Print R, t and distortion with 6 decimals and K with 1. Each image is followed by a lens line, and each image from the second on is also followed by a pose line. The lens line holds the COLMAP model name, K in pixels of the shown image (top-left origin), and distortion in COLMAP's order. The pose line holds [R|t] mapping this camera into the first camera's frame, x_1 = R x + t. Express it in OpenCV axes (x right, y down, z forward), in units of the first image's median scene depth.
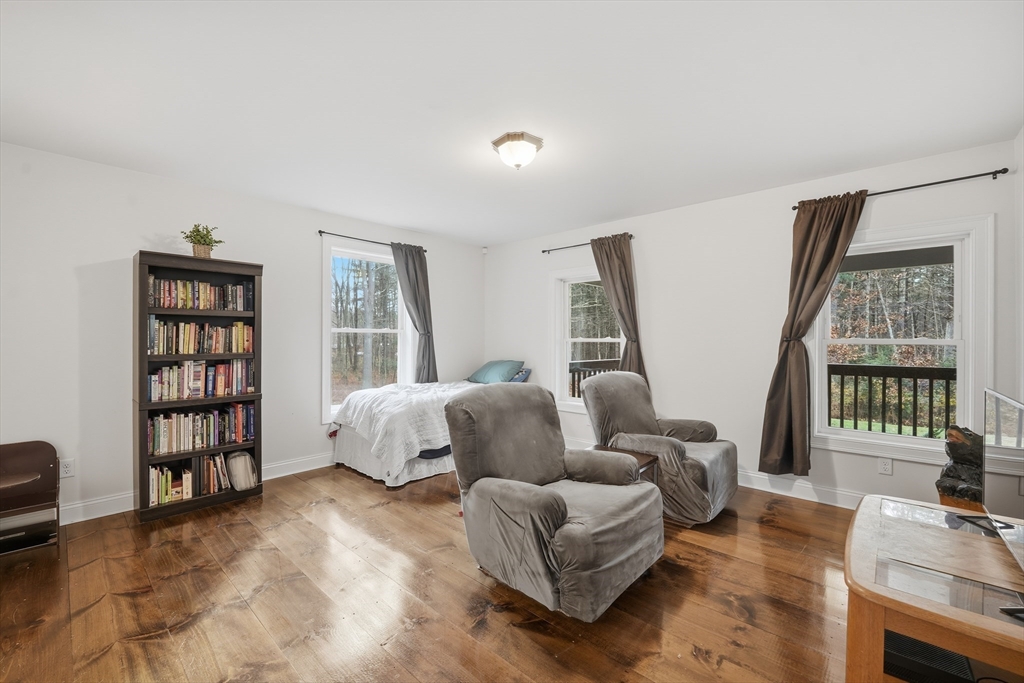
lens RADIAL K [[422.9, 0, 512.0], [0, 422.9, 341.5], [0, 0, 1]] dist [-0.001619, -0.000272]
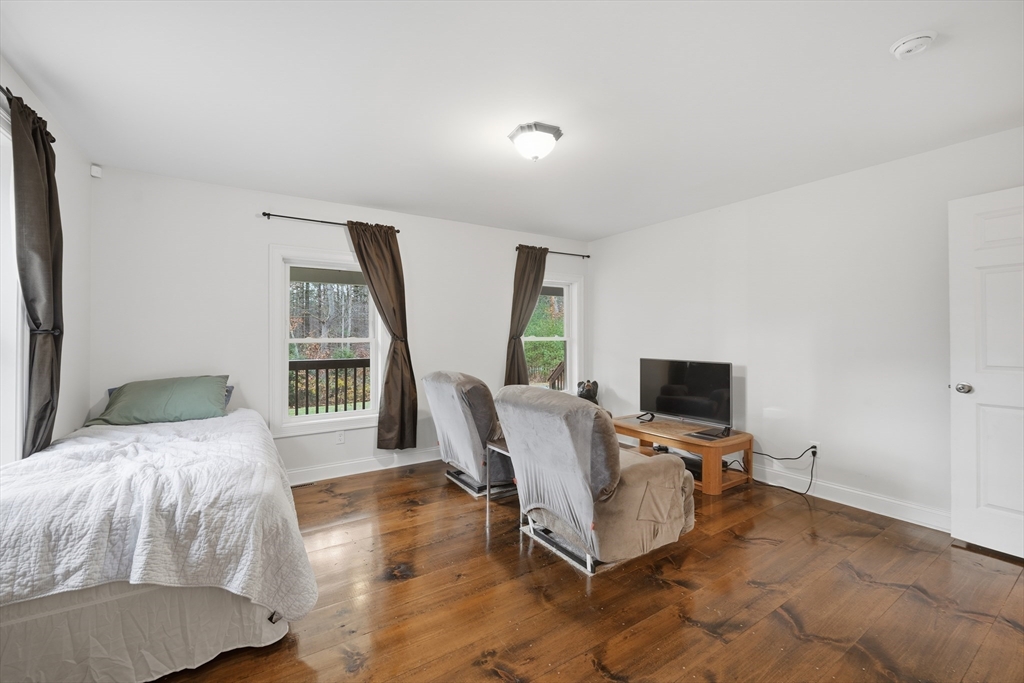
lens RADIAL K [[414.3, 0, 513.2], [0, 414.3, 336.1], [0, 0, 1]] dist [-0.009387, -0.000448]
pose [[0.255078, -0.000819, 0.966920, -0.510366], [0.015601, 0.999873, -0.003269, -0.002870], [-0.966795, 0.015919, 0.255058, 0.458532]]
